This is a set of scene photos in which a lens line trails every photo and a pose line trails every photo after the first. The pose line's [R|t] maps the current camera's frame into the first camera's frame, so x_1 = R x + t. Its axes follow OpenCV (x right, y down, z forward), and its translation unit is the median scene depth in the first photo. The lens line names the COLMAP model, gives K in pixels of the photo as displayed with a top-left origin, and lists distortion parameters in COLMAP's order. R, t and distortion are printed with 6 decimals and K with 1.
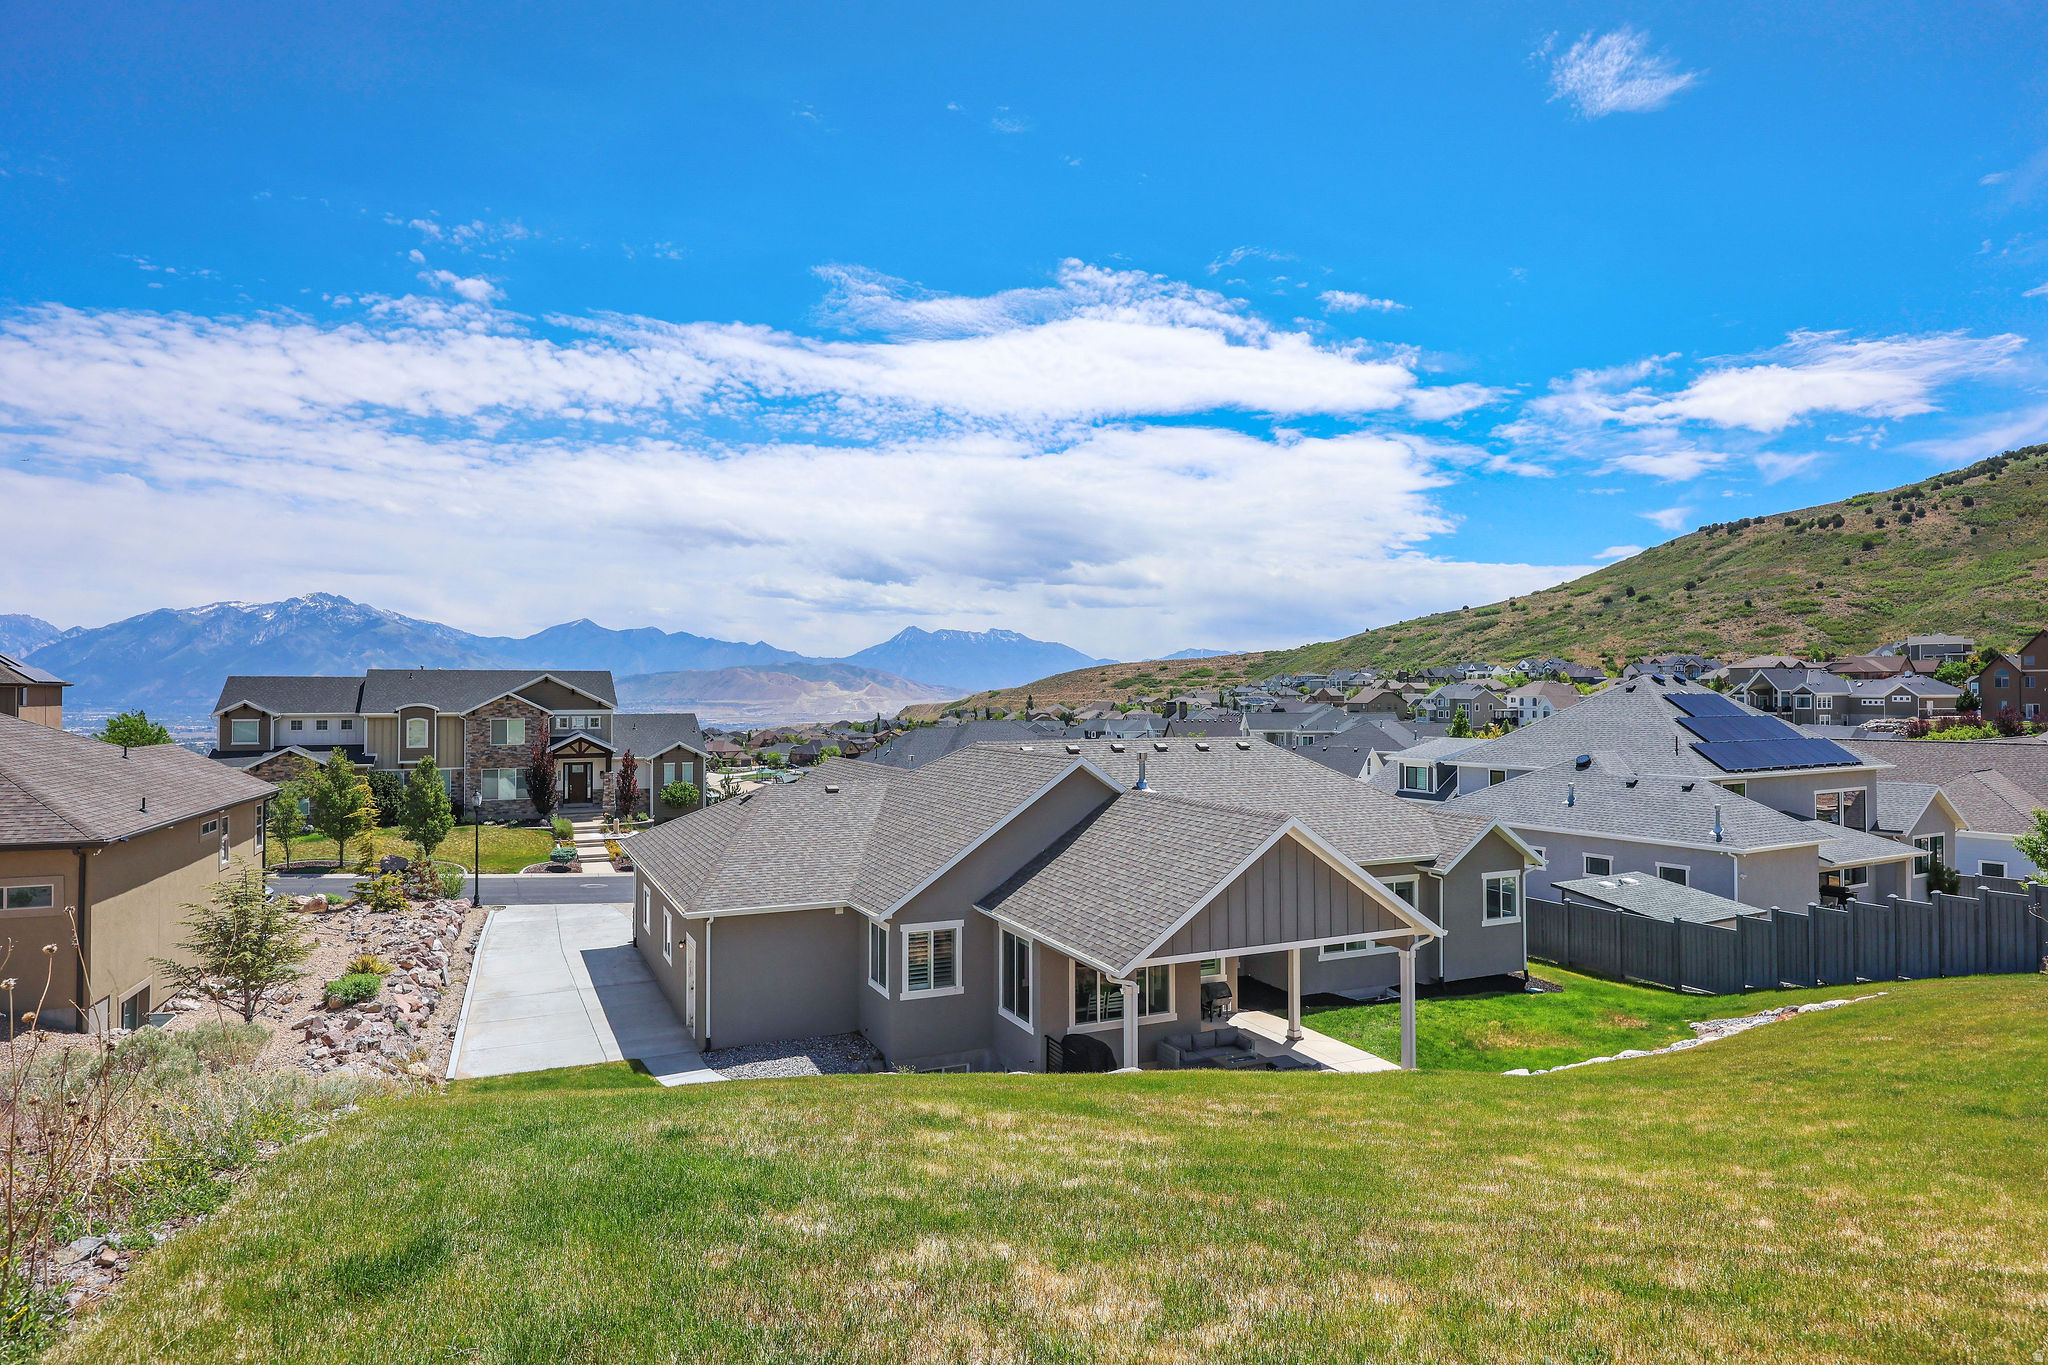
lens RADIAL K [[1184.7, 0, 1019.9], [0, 1184.7, 678.7], [0, 0, 1]] dist [0.000334, 0.001332]
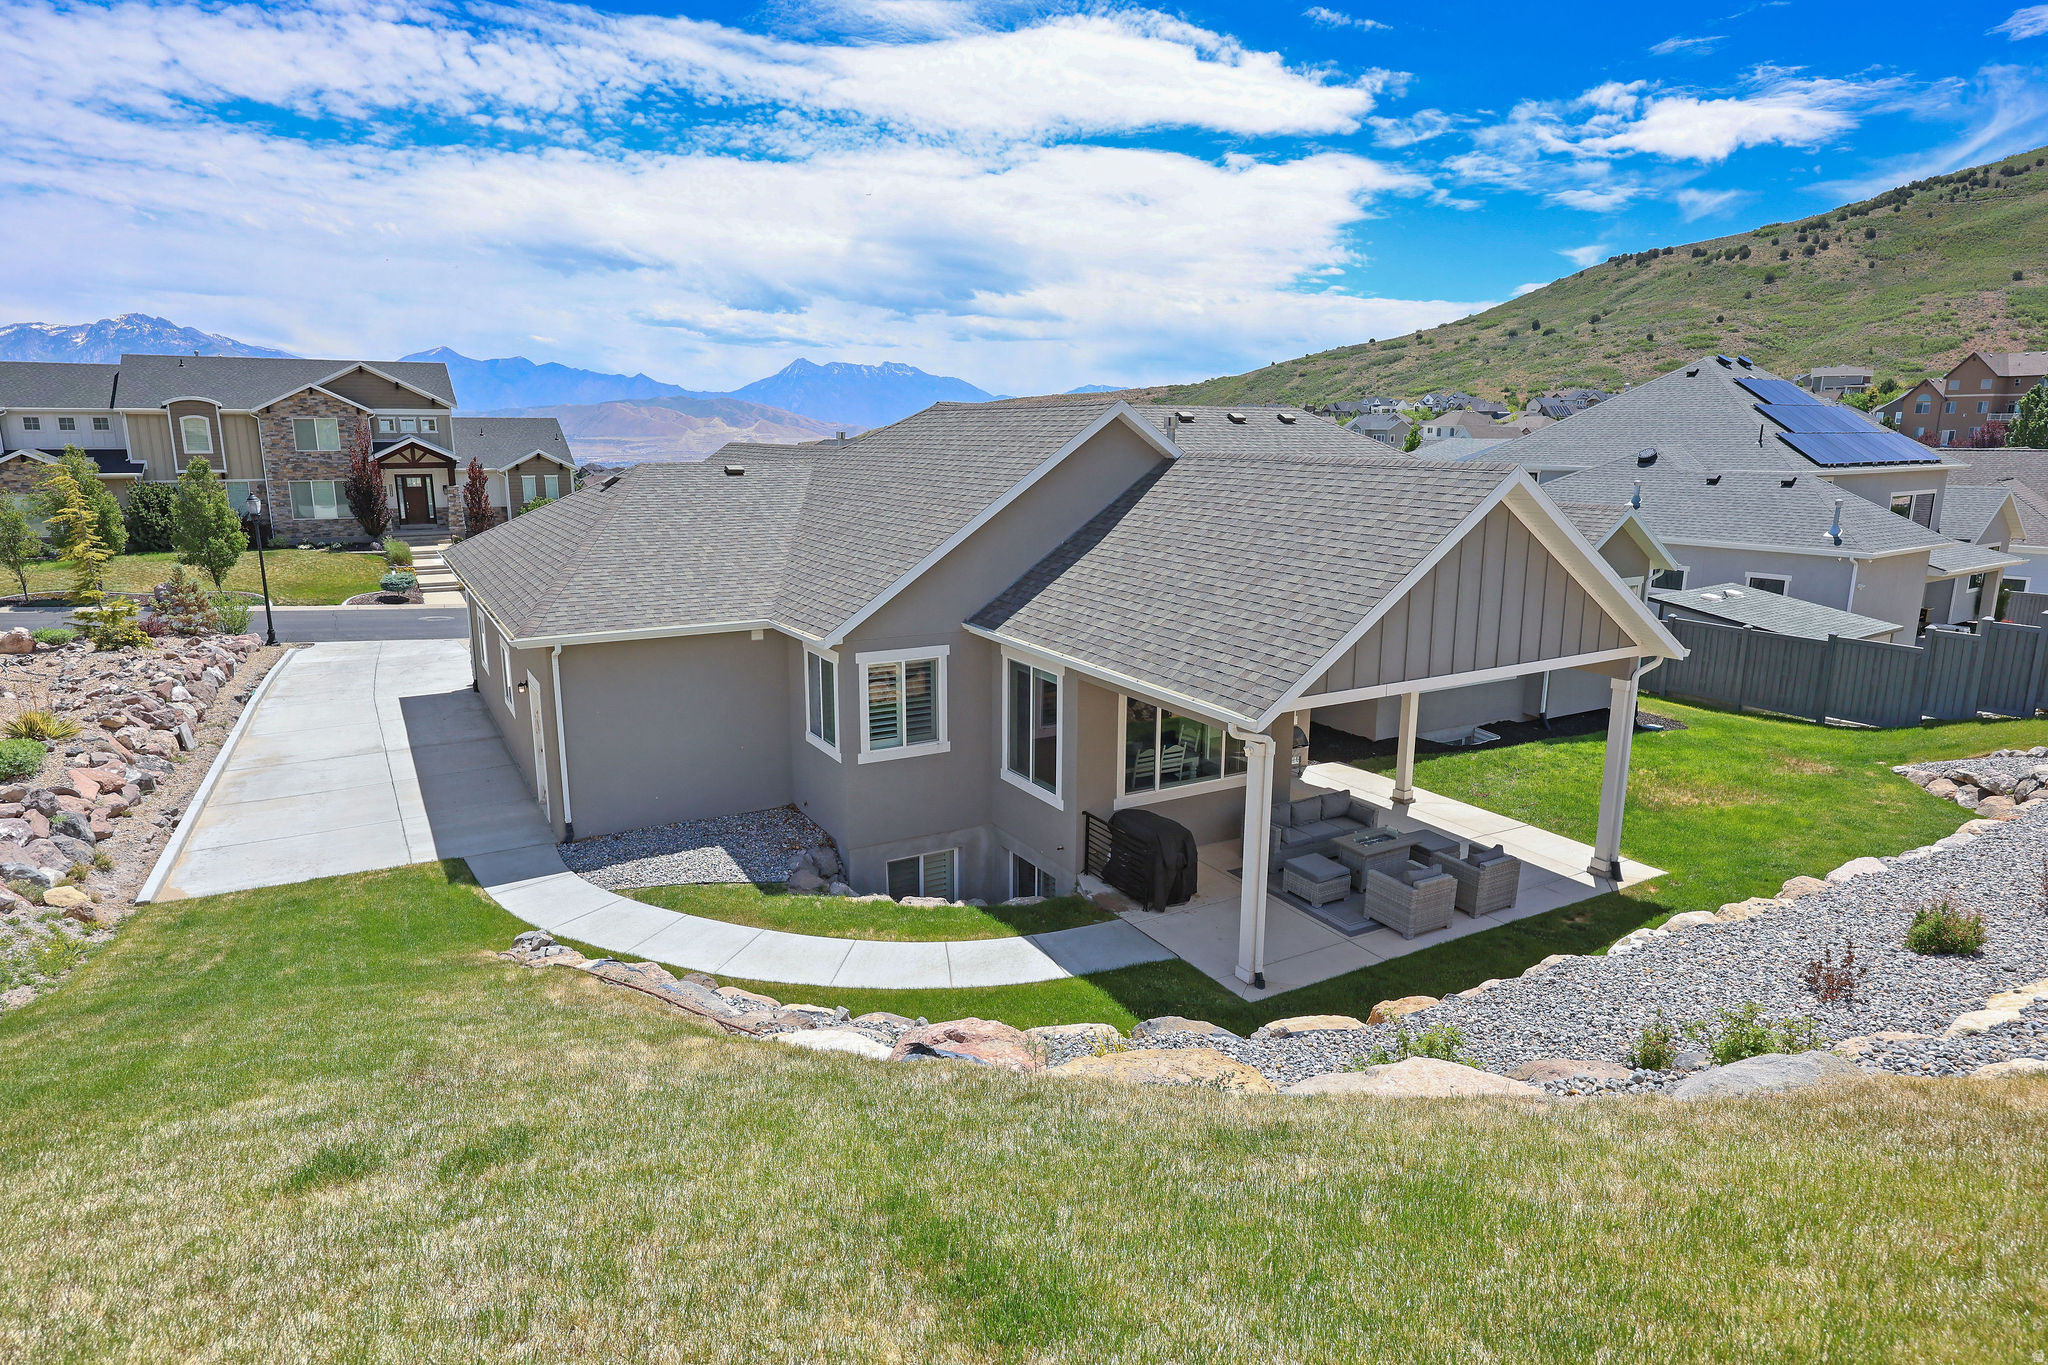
lens RADIAL K [[1184.7, 0, 1026.1], [0, 1184.7, 680.3], [0, 0, 1]] dist [0.000334, 0.001332]
pose [[0.995892, -0.015449, 0.089218, -0.043034], [-0.004376, 0.975973, 0.217845, 0.052077], [-0.090440, -0.217341, 0.971897, 0.231015]]
